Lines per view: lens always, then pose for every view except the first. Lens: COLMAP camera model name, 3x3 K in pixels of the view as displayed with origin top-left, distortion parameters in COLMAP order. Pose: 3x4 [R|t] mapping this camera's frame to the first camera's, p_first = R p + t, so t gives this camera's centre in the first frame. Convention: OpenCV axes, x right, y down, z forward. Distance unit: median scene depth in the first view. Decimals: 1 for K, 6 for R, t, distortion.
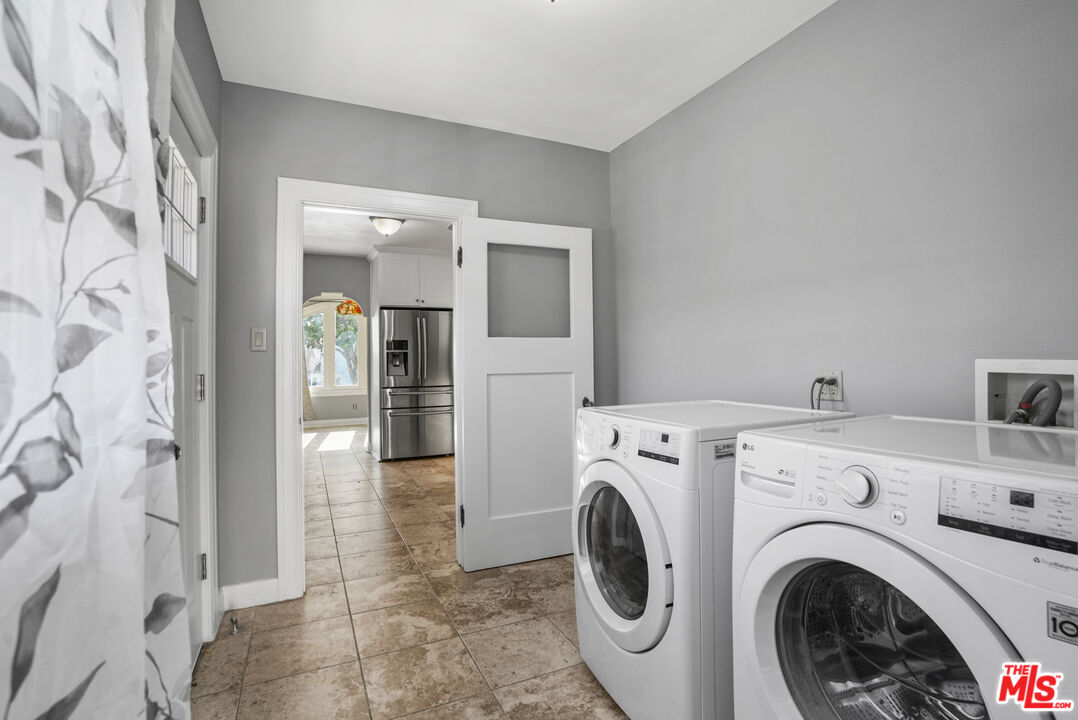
lens RADIAL K [[501.7, 0, 543.5], [0, 501.7, 363.1], [0, 0, 1]] dist [-0.040126, 0.021978]
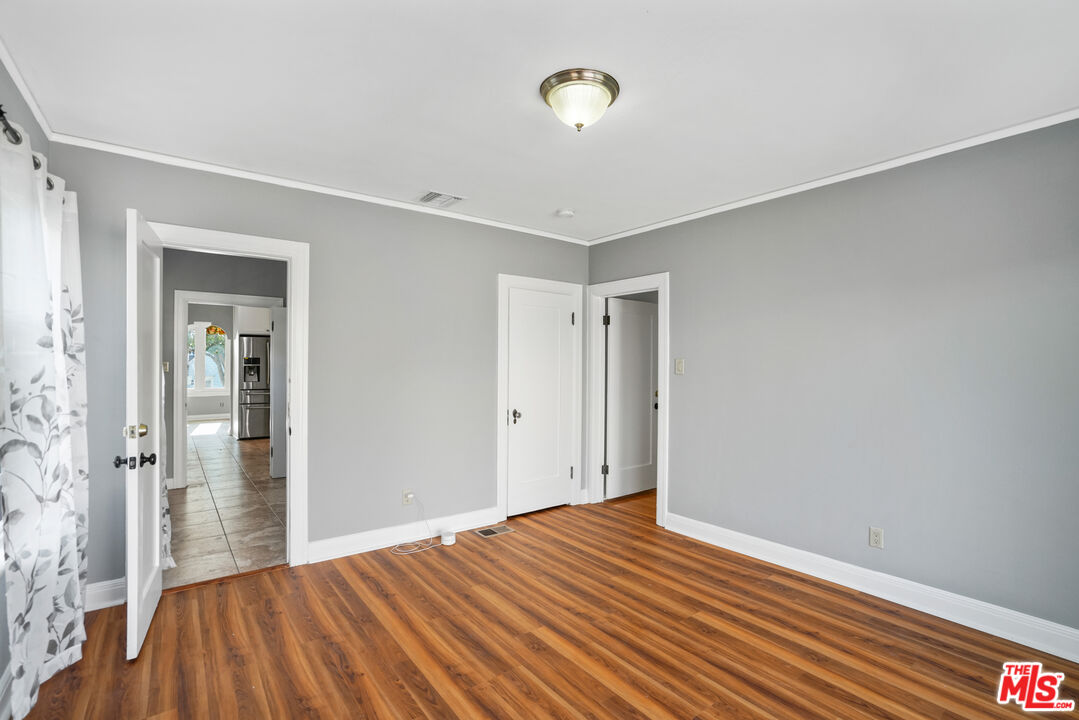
lens RADIAL K [[502.1, 0, 544.0], [0, 502.1, 363.1], [0, 0, 1]] dist [-0.040126, 0.021978]
pose [[0.979128, 0.003291, 0.203219, 0.245905], [-0.002758, 0.999992, -0.002907, -0.027565], [-0.203227, 0.002286, 0.979129, -0.589977]]
